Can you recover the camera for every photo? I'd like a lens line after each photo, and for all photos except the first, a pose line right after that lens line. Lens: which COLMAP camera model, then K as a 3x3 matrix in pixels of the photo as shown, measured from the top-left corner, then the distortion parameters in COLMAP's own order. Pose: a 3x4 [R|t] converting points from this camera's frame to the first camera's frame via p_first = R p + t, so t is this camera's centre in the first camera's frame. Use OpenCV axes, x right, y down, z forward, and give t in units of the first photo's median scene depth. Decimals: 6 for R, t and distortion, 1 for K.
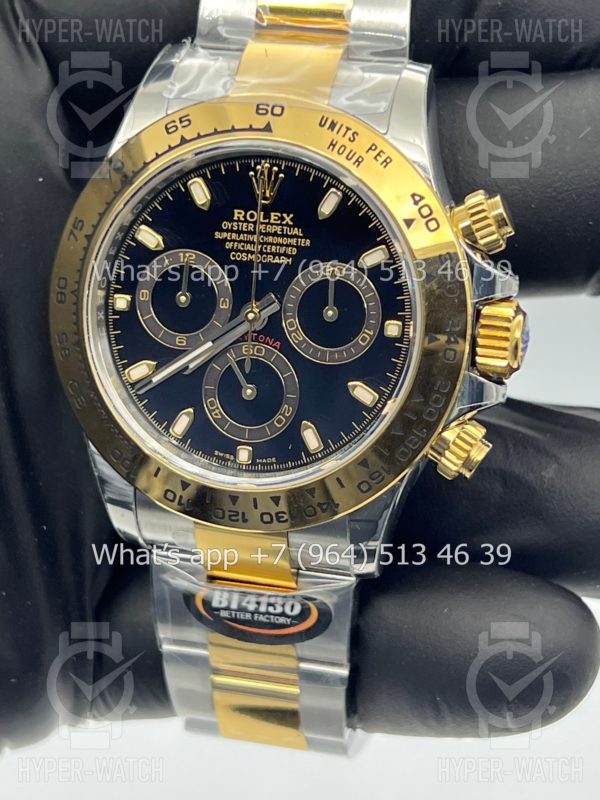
lens RADIAL K [[1923.1, 0, 303.9], [0, 1923.1, 397.4], [0, 0, 1]] dist [0.267340, 0.000000]
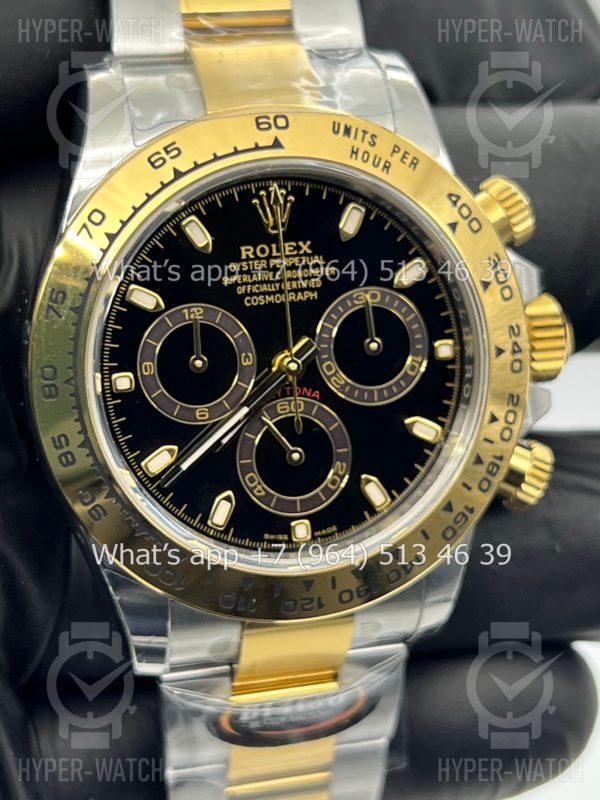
lens RADIAL K [[1923.1, 0, 302.0], [0, 1923.1, 403.8], [0, 0, 1]] dist [0.267340, 0.000000]
pose [[0.855727, -0.192628, 0.480235, -0.430247], [0.202339, 0.978791, 0.032059, -0.052187], [-0.476225, 0.069737, 0.876554, 0.257759]]
